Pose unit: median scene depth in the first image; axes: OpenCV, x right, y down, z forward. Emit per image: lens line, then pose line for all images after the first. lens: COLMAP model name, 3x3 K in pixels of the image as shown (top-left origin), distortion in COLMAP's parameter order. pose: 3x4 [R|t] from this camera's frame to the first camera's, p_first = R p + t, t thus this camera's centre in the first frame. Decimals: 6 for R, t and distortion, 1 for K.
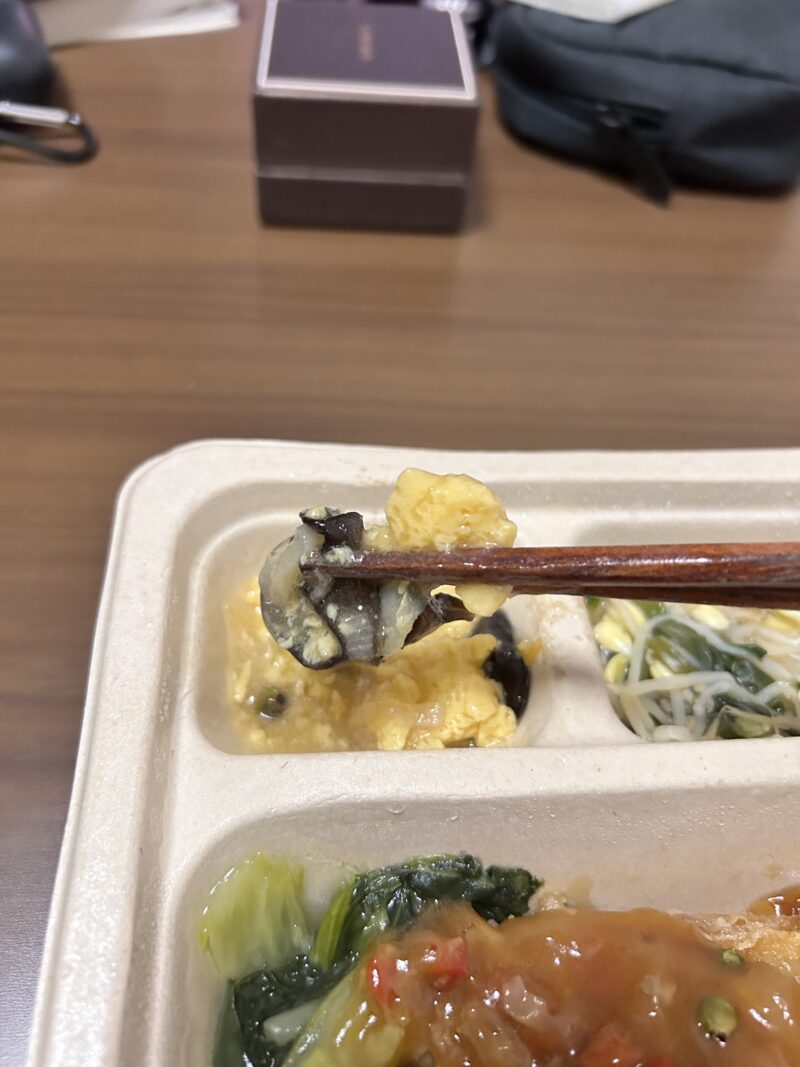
lens RADIAL K [[841.1, 0, 381.7], [0, 841.1, 531.3], [0, 0, 1]] dist [0.003382, -0.049865]
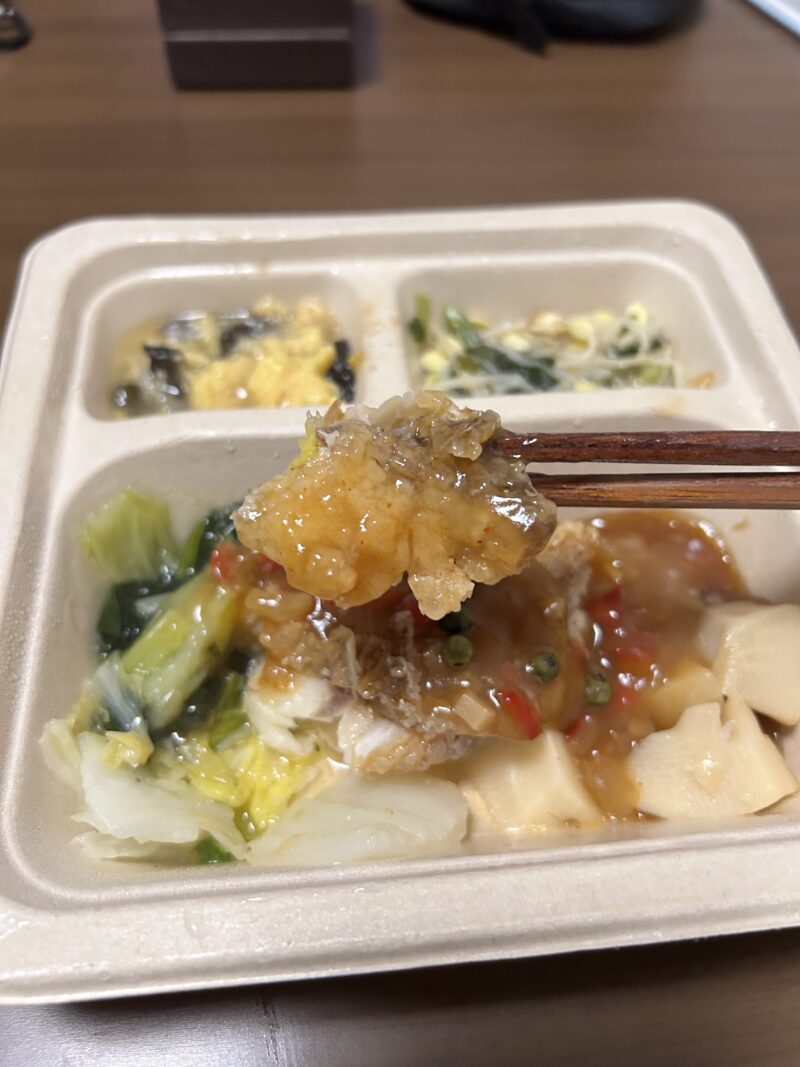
lens RADIAL K [[858.9, 0, 398.0], [0, 858.9, 532.7], [0, 0, 1]] dist [-0.022426, -0.001550]
pose [[0.998577, -0.052167, -0.011108, 0.253768], [0.052580, 0.997779, 0.040886, 0.370612], [0.008950, -0.041412, 0.999102, -0.307370]]
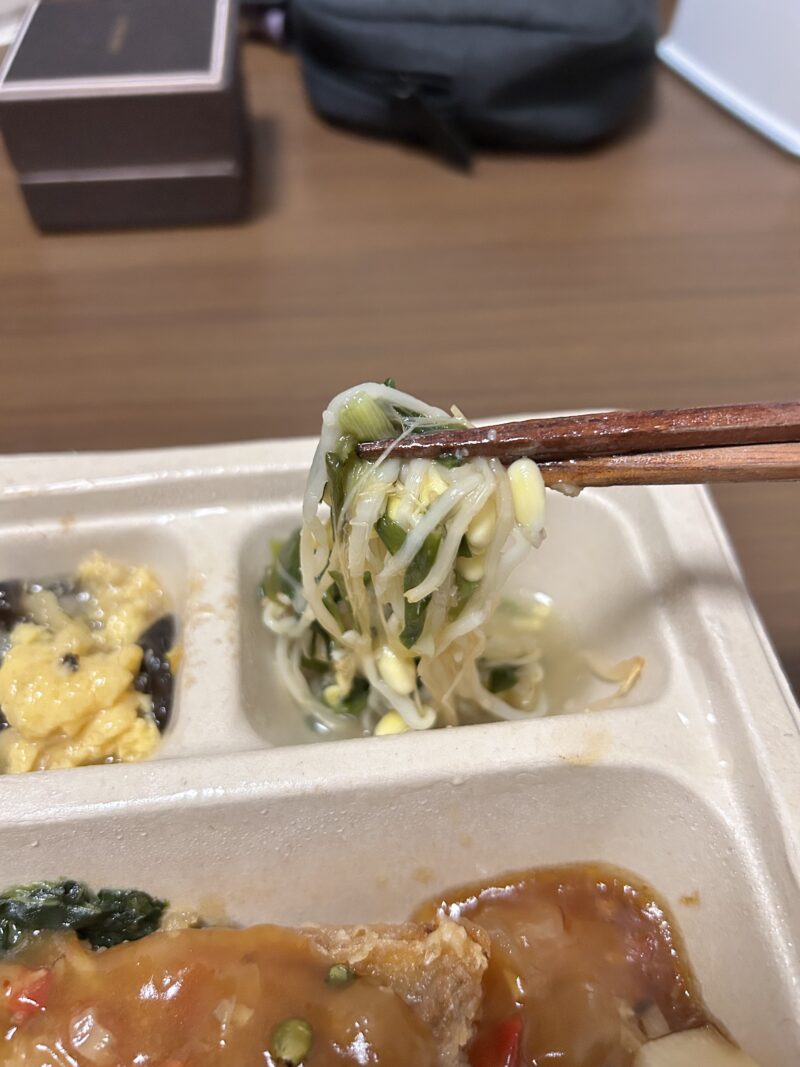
lens RADIAL K [[853.7, 0, 395.0], [0, 853.7, 528.7], [0, 0, 1]] dist [-0.028933, -0.004422]
pose [[0.996491, -0.081489, -0.019113, 0.478300], [0.081570, 0.996661, 0.003513, 0.013722], [0.018763, -0.005059, 0.999811, 0.047740]]
